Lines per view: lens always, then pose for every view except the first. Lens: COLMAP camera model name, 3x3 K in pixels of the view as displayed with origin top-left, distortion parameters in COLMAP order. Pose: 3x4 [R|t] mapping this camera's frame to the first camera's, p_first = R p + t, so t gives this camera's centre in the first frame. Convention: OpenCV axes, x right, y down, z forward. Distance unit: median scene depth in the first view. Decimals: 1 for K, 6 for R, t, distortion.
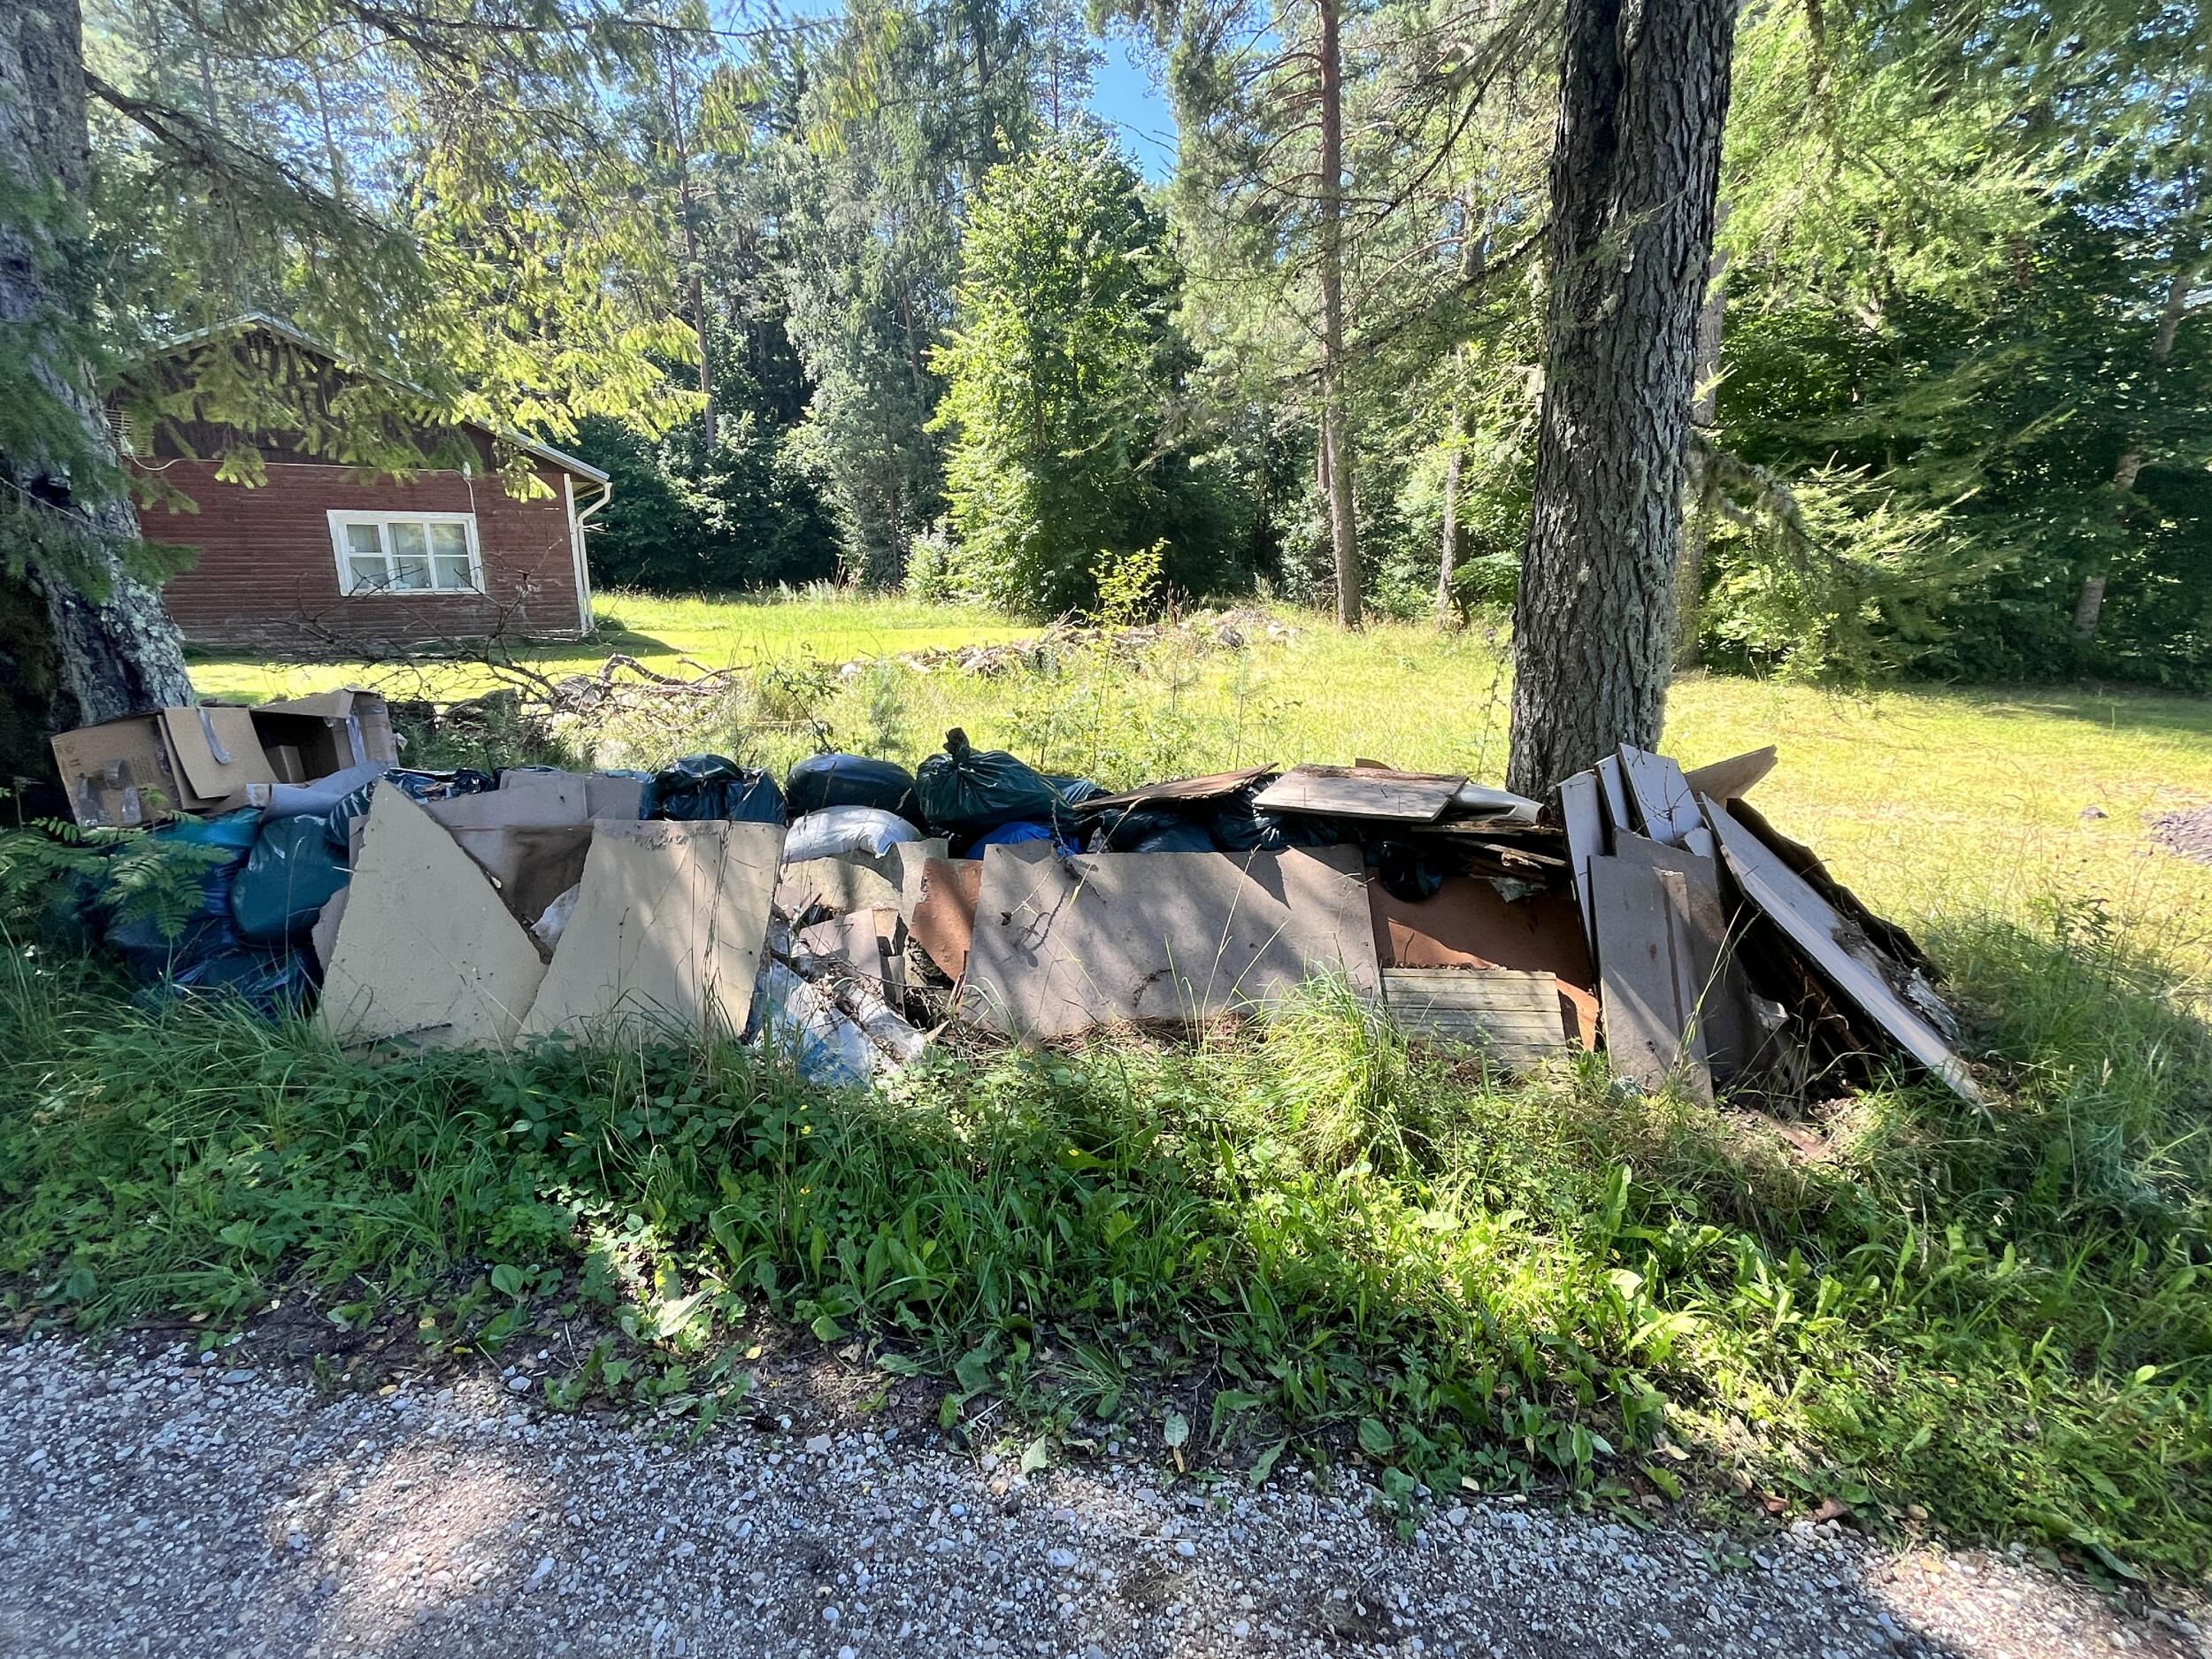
lens RADIAL K [[1041.5, 0, 1106.0], [0, 1041.5, 829.5], [0, 0, 1]] dist [-0.001970, -0.000334]
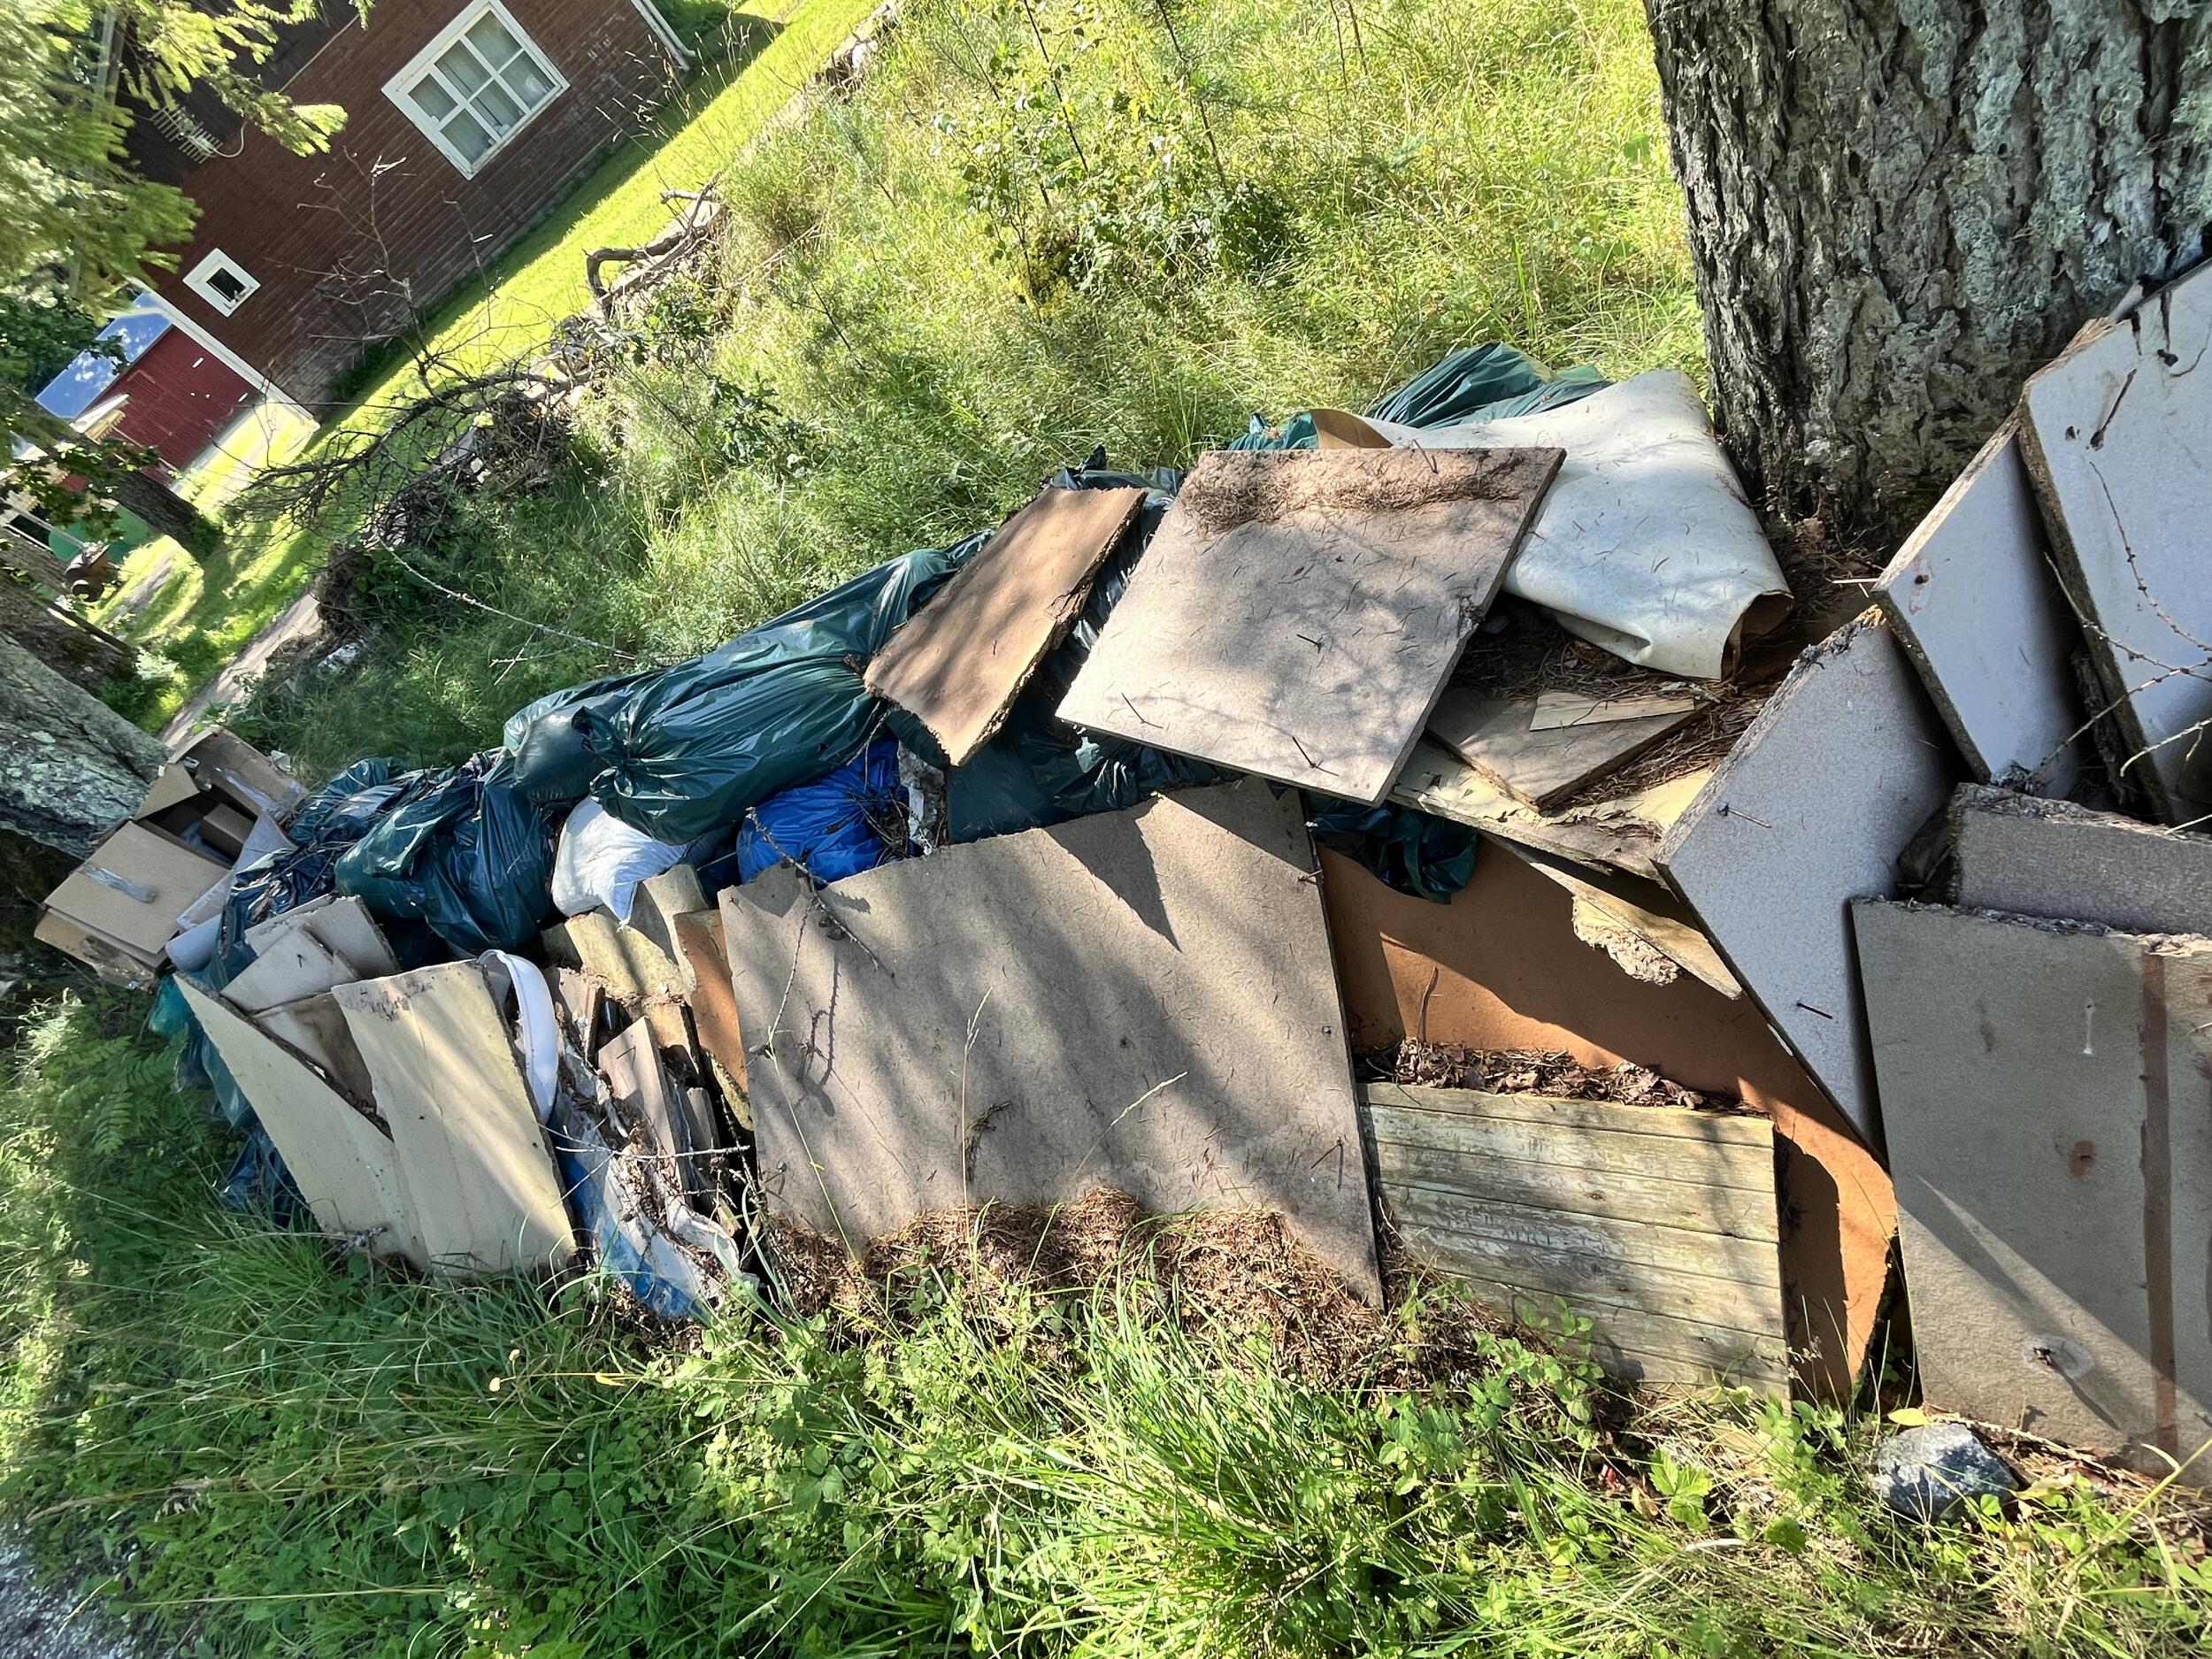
lens RADIAL K [[1041.5, 0, 1106.0], [0, 1041.5, 829.5], [0, 0, 1]] dist [-0.001970, -0.000334]
pose [[0.855679, -0.199723, -0.477414, 0.397377], [0.459826, 0.716680, 0.524338, -0.239047], [0.237430, -0.668192, 0.705086, 0.691465]]
